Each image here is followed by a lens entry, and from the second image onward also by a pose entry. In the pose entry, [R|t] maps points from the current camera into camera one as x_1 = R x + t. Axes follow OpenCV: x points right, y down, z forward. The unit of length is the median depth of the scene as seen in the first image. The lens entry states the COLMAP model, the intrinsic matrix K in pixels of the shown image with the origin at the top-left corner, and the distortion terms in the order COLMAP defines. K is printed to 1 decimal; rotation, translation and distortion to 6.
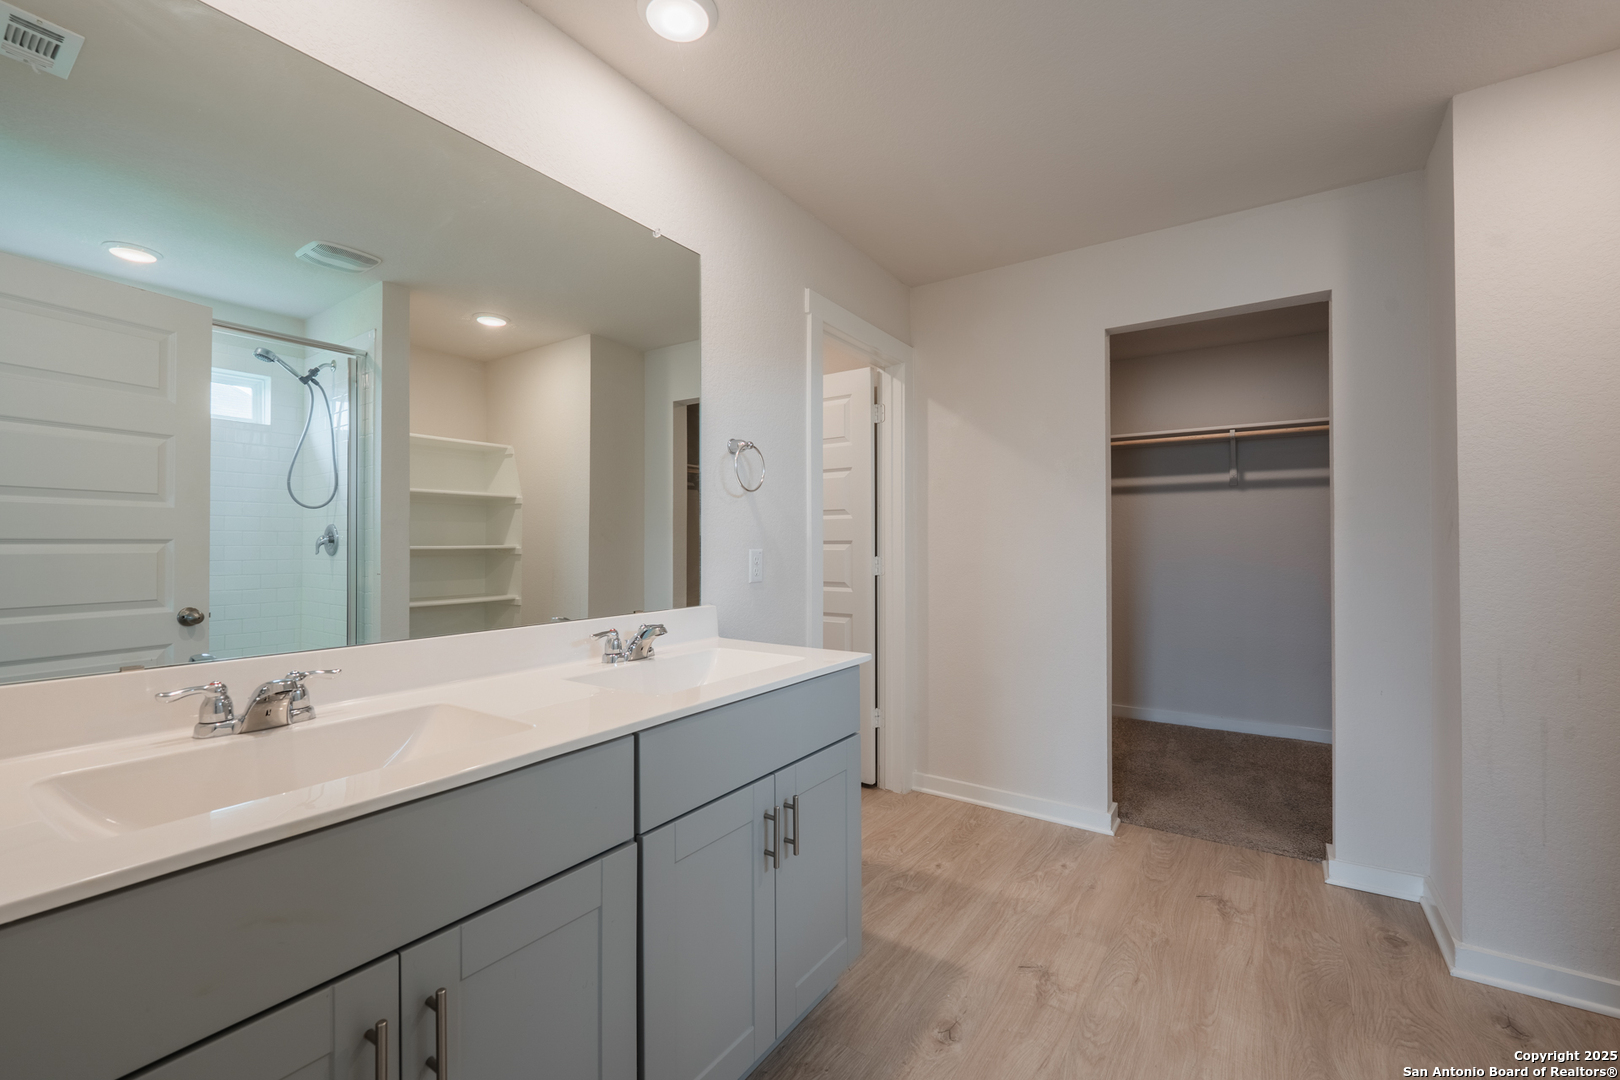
lens RADIAL K [[670.9, 0, 803.1], [0, 670.9, 536.9], [0, 0, 1]] dist [-0.000981, -0.000979]
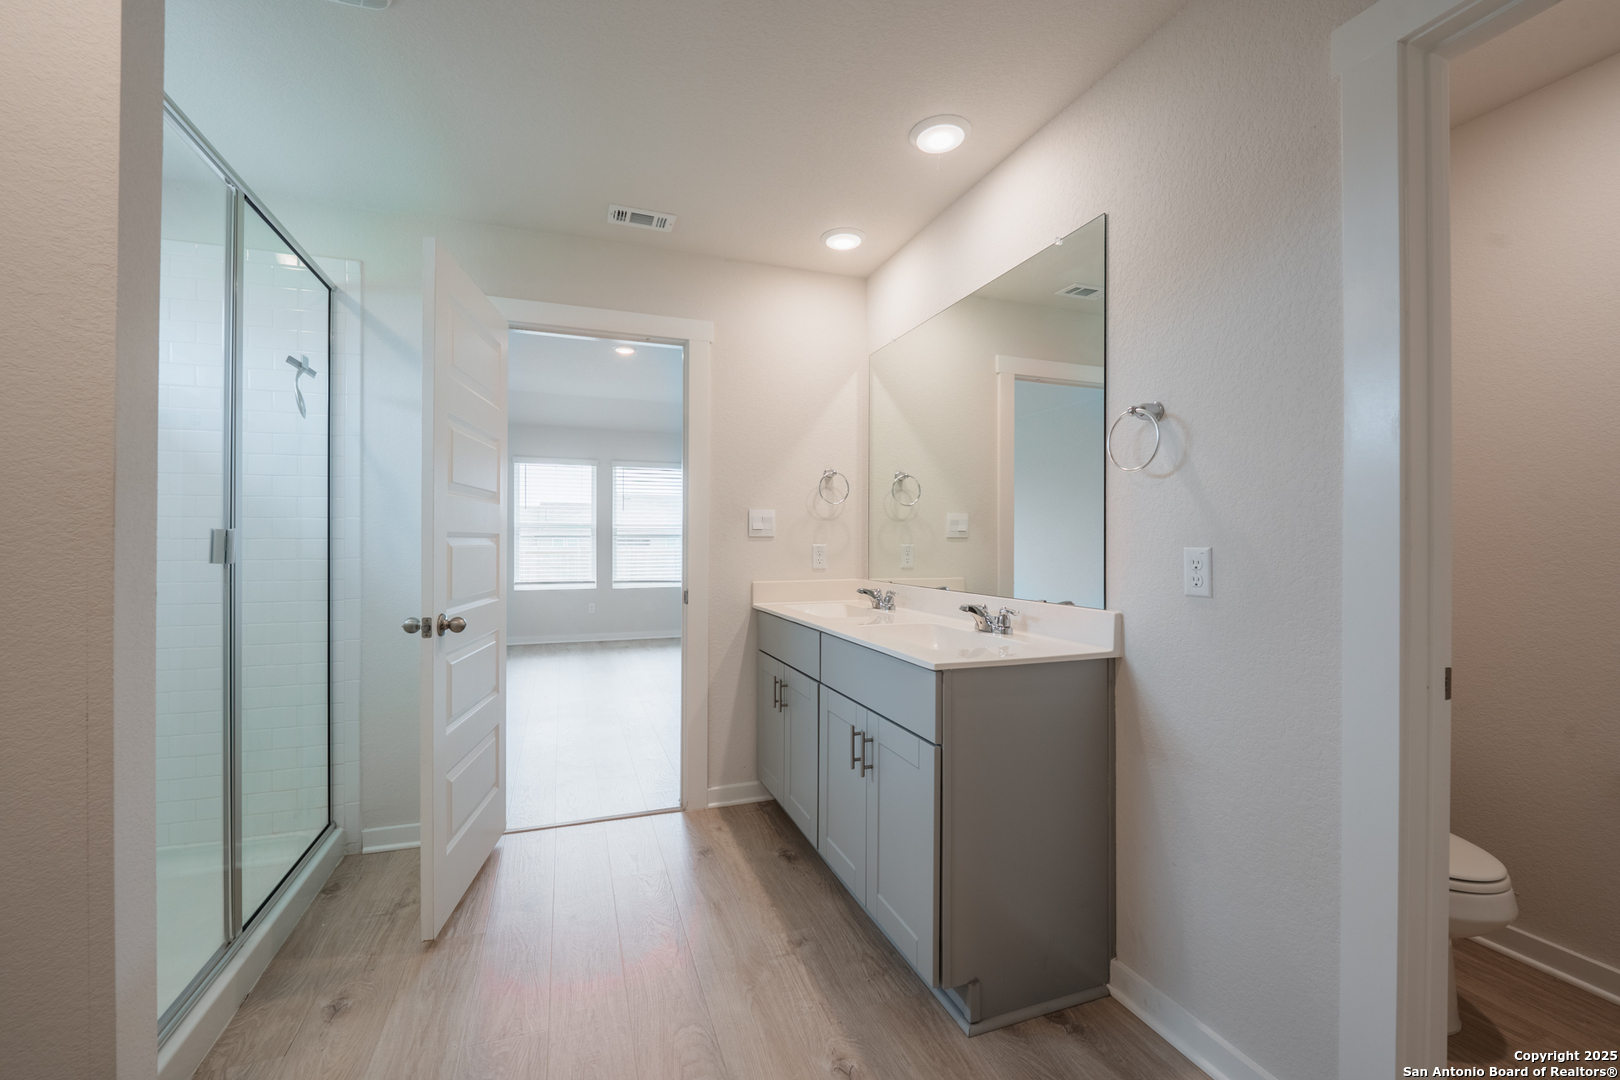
lens RADIAL K [[670.9, 0, 803.1], [0, 670.9, 536.9], [0, 0, 1]] dist [-0.000981, -0.000979]
pose [[-0.581900, -0.004934, -0.813245, 0.943973], [0.006202, 0.999926, -0.010505, 0.016988], [0.813237, -0.011157, -0.581826, 1.409929]]
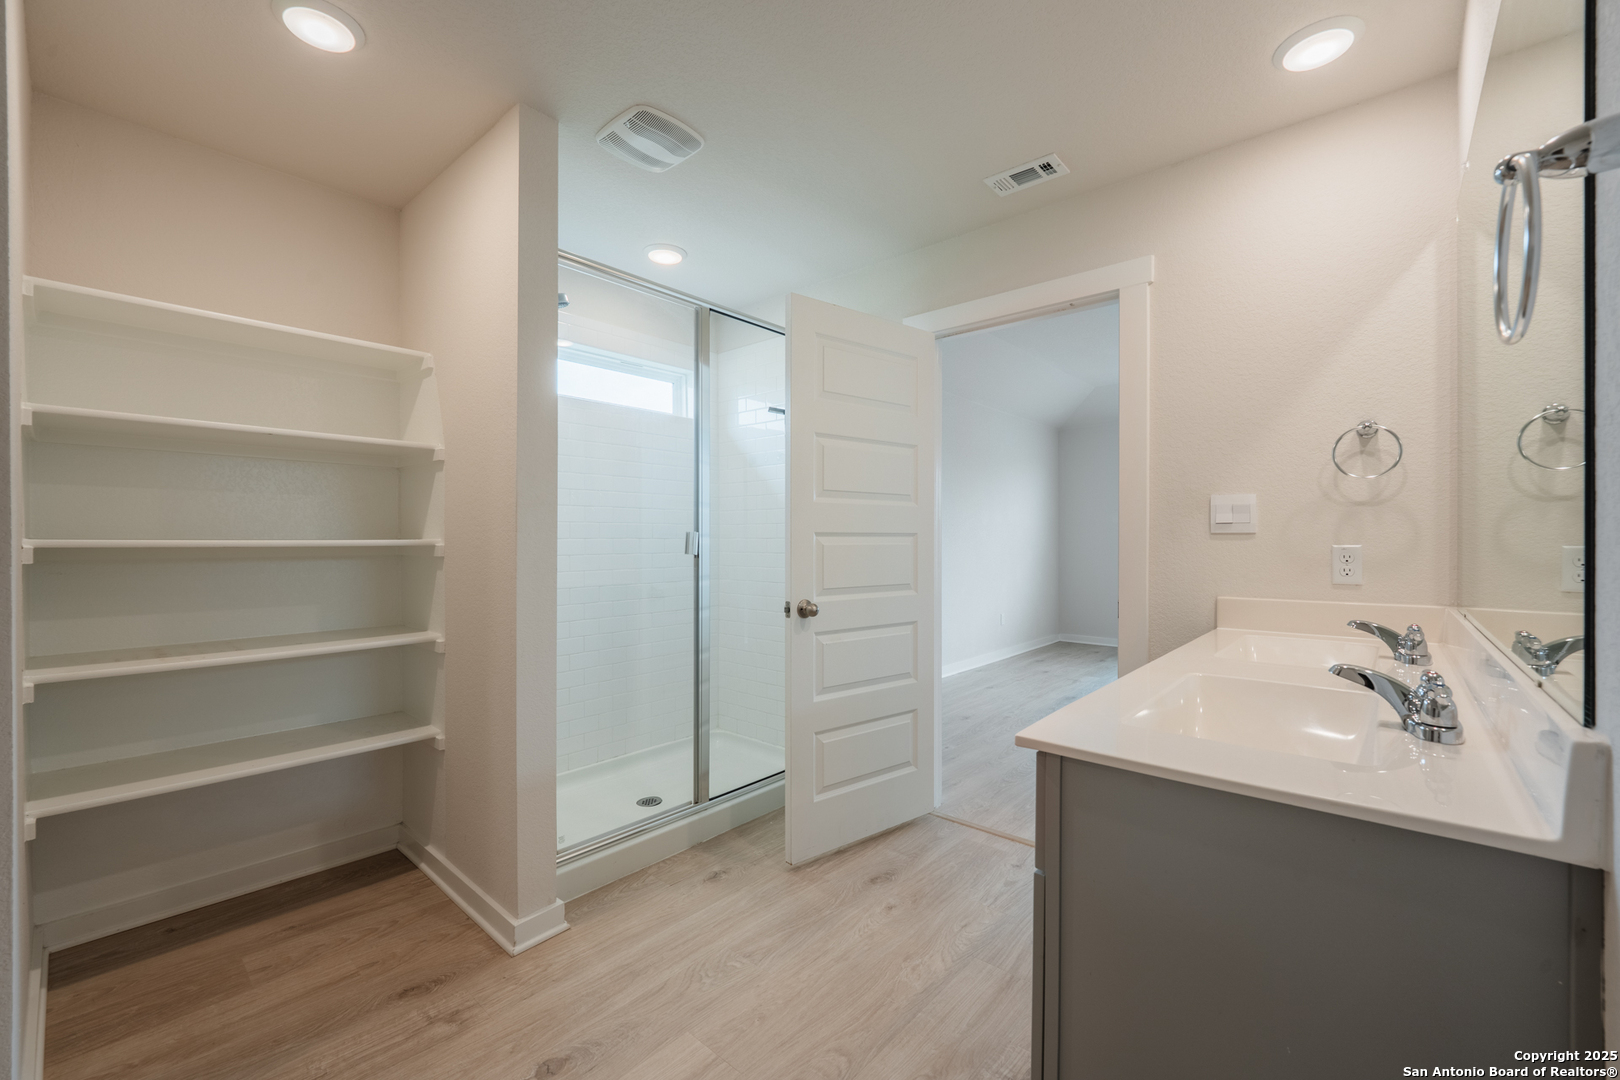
lens RADIAL K [[670.9, 0, 803.1], [0, 670.9, 536.9], [0, 0, 1]] dist [-0.000981, -0.000979]
pose [[-0.992922, 0.000412, 0.118765, 0.210157], [-0.001114, 0.999918, -0.012783, 0.020268], [-0.118761, -0.012825, -0.992840, 1.616652]]
